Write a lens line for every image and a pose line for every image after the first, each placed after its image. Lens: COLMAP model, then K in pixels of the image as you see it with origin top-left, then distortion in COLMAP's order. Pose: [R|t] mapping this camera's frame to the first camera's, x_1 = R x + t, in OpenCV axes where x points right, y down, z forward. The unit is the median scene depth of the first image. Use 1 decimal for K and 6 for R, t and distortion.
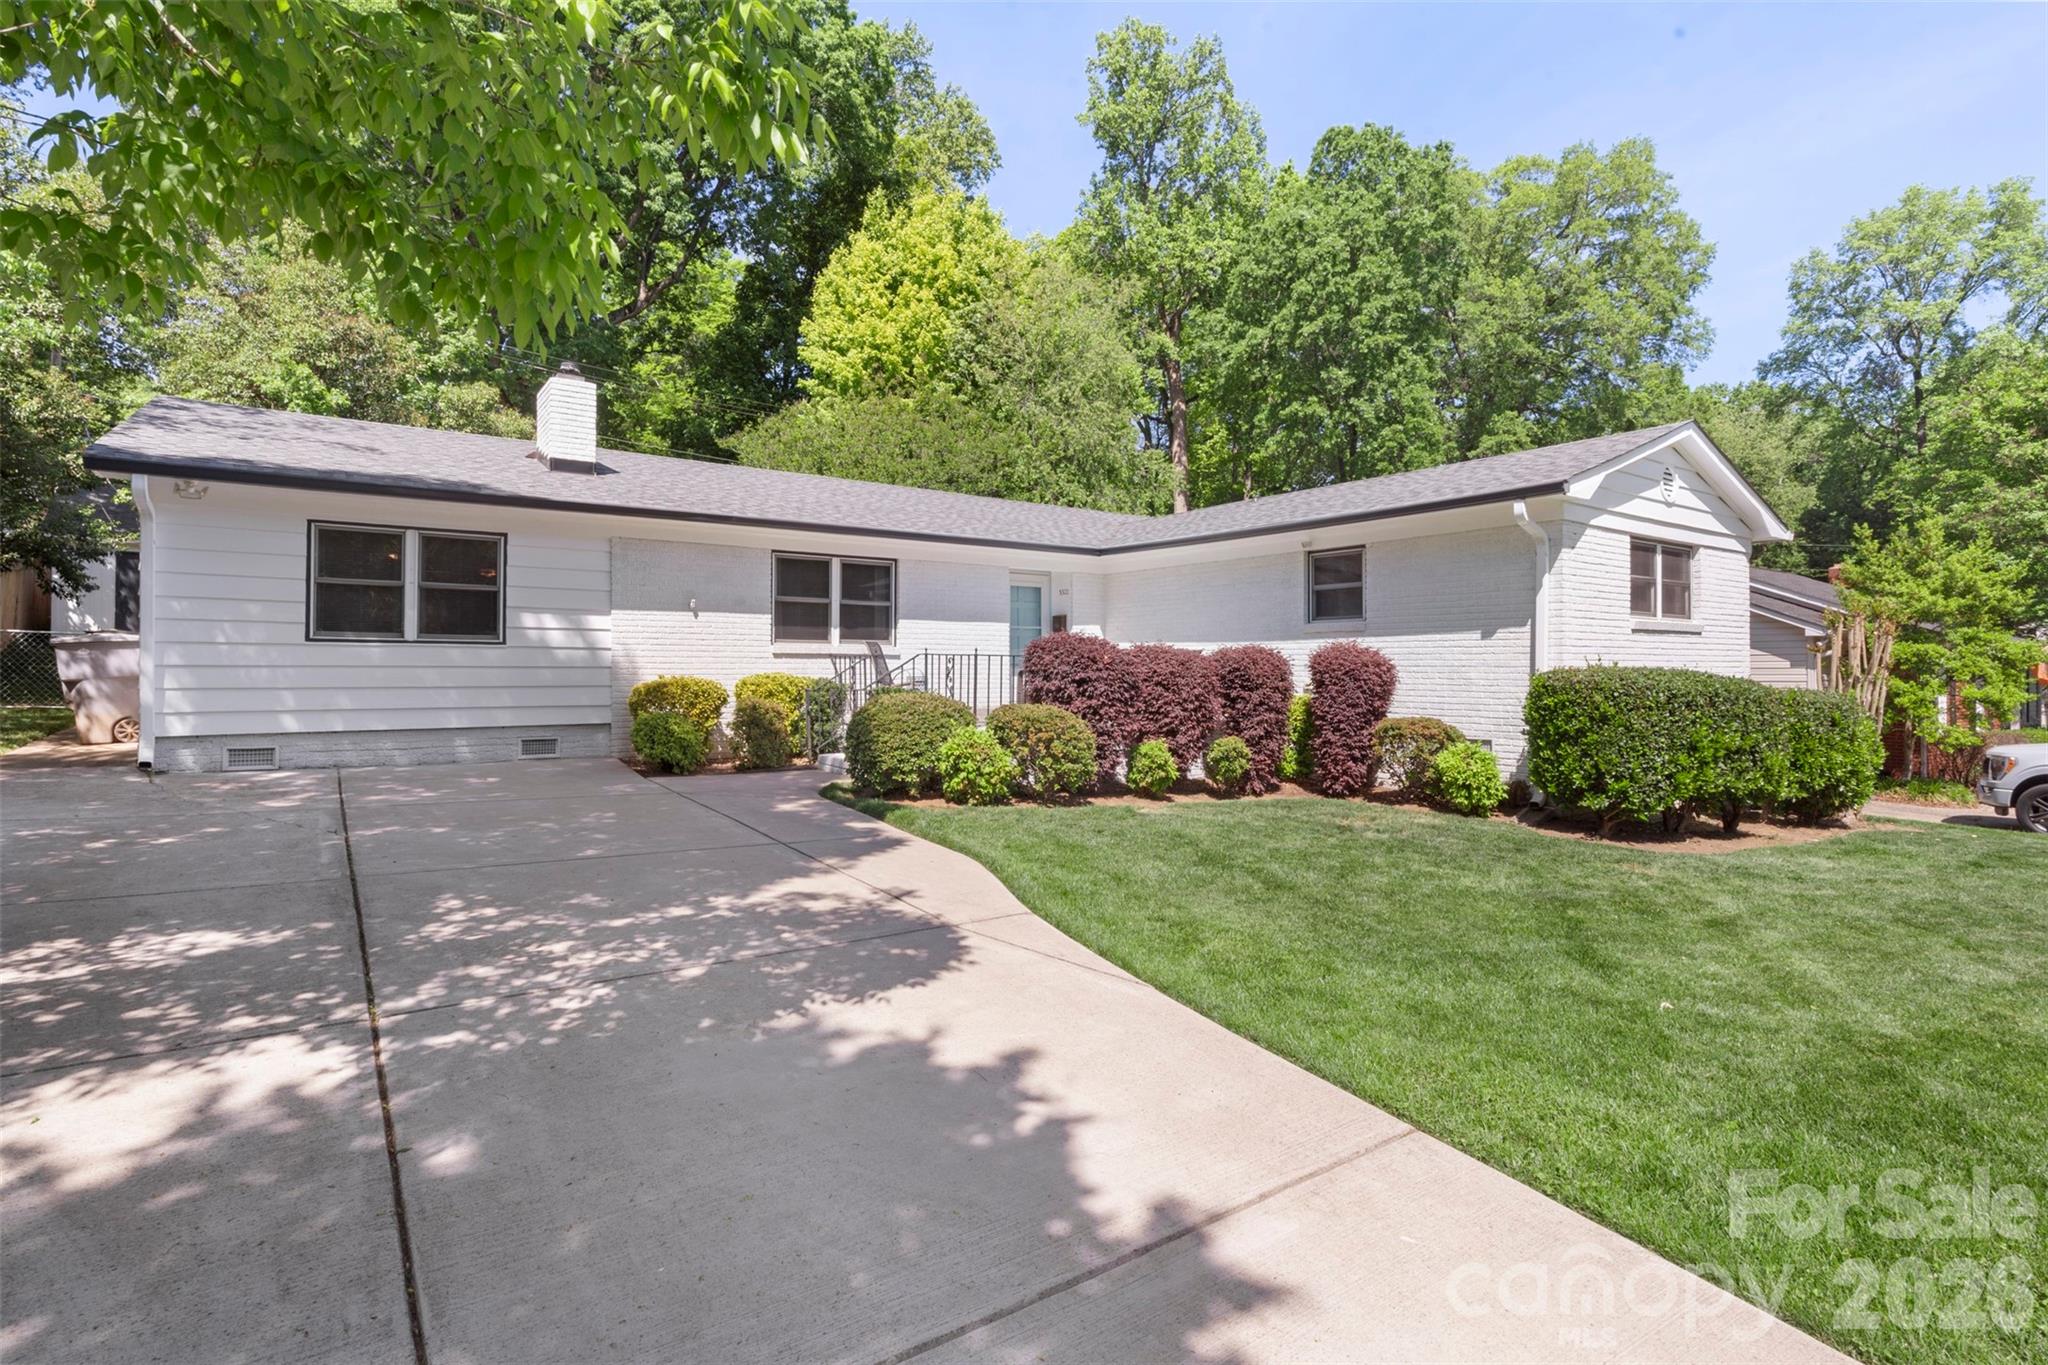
lens RADIAL K [[1006.9, 0, 1026.3], [0, 1006.9, 675.4], [0, 0, 1]] dist [0.003647, 0.000277]
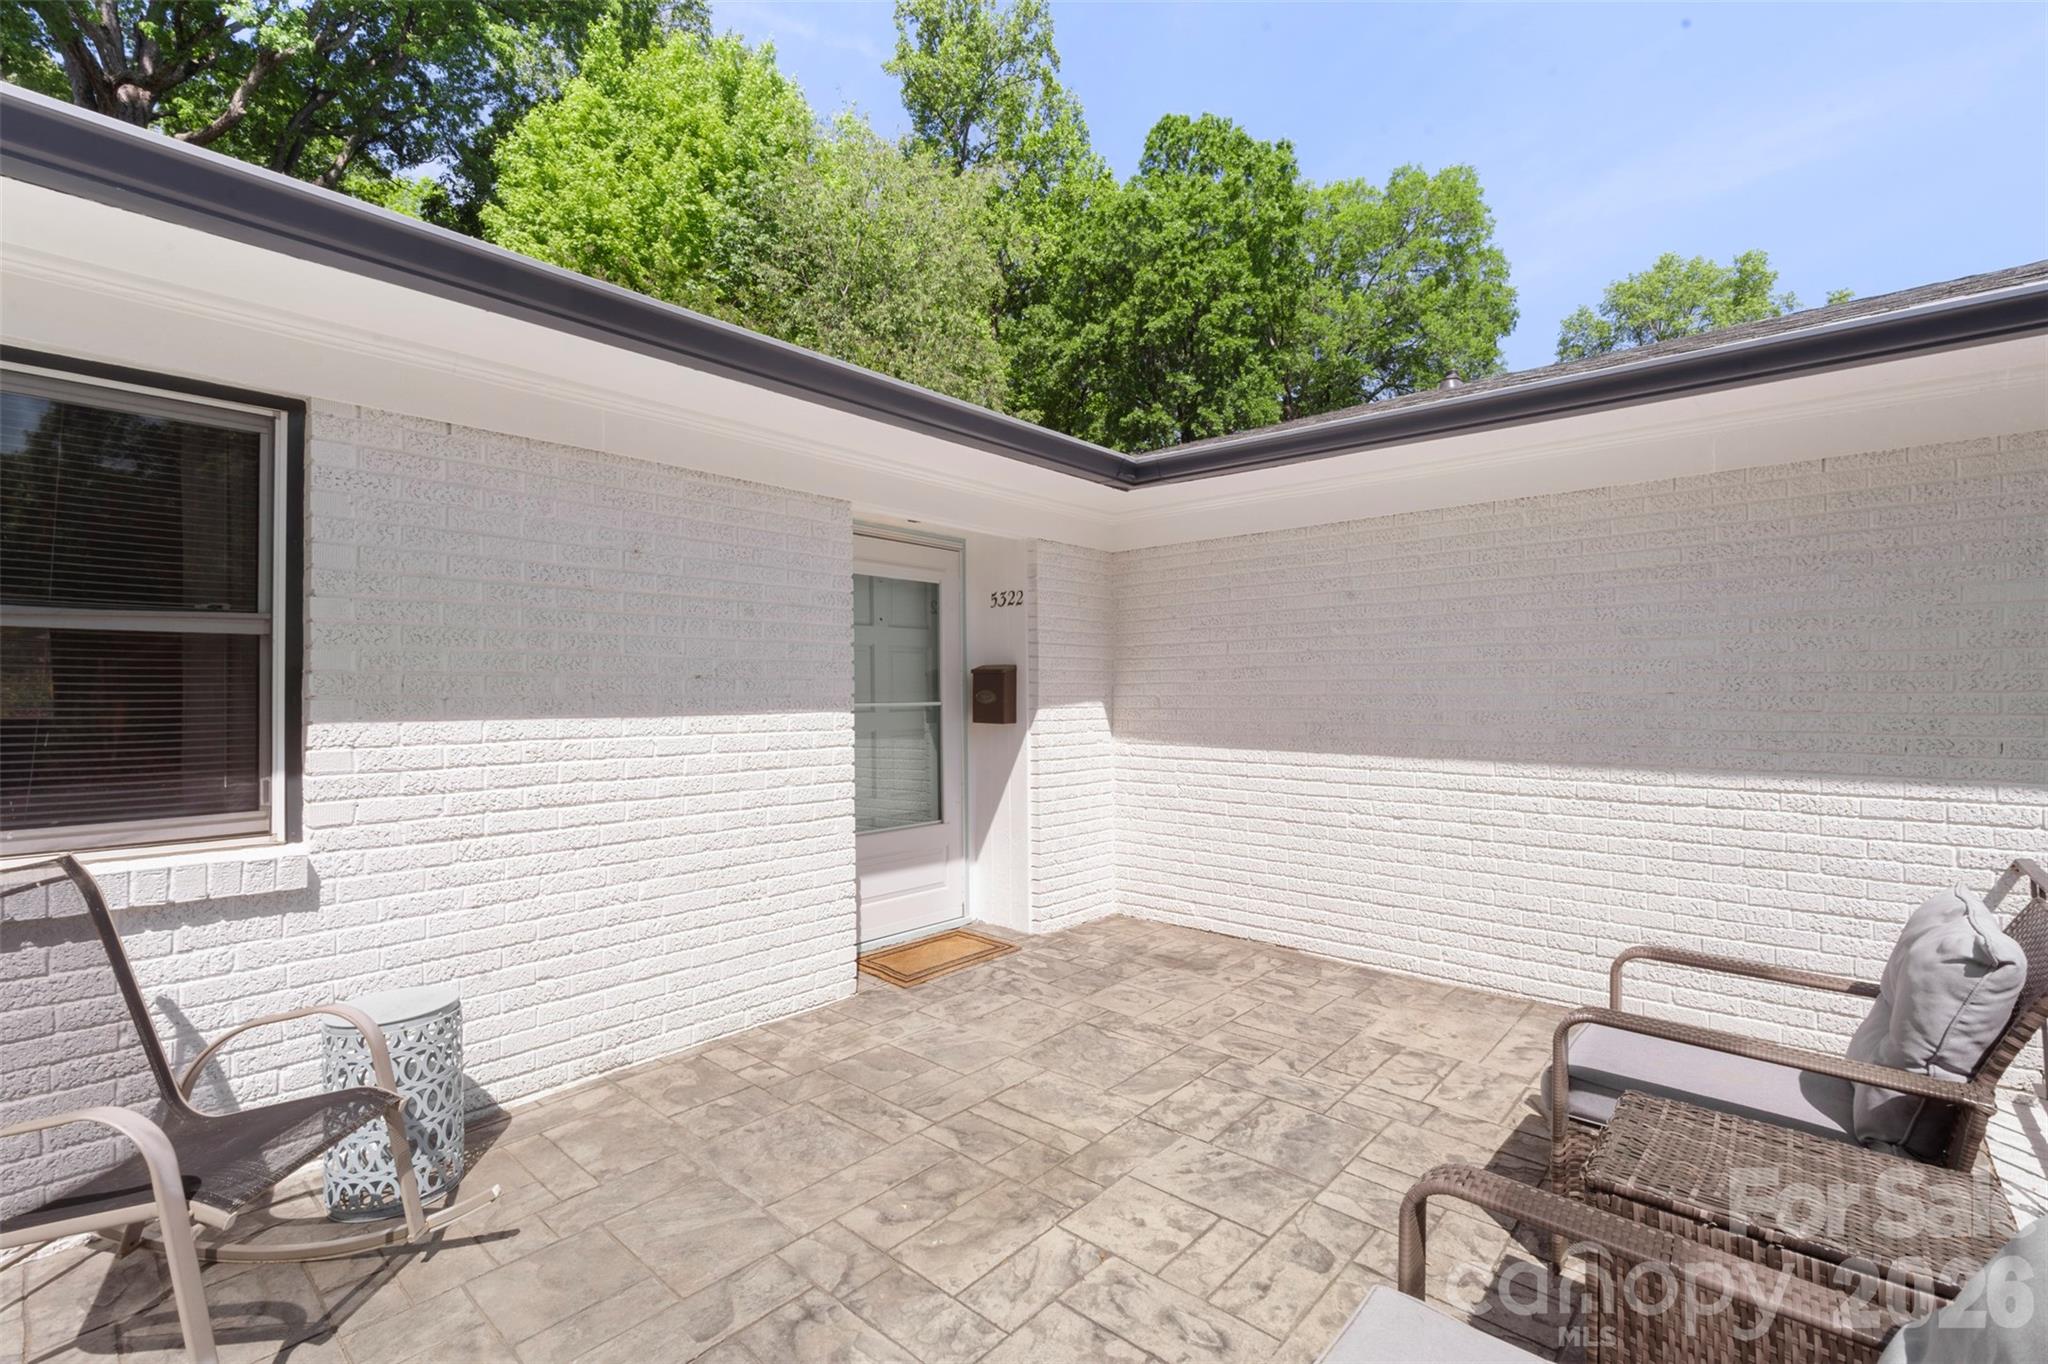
lens RADIAL K [[901.4, 0, 1028.2], [0, 901.4, 679.2], [0, 0, 1]] dist [-0.002854, -0.000018]
pose [[0.972847, -0.004691, 0.231401, -0.010333], [0.010002, 0.999713, -0.021782, -0.018363], [-0.231233, 0.023505, 0.972615, 0.264675]]
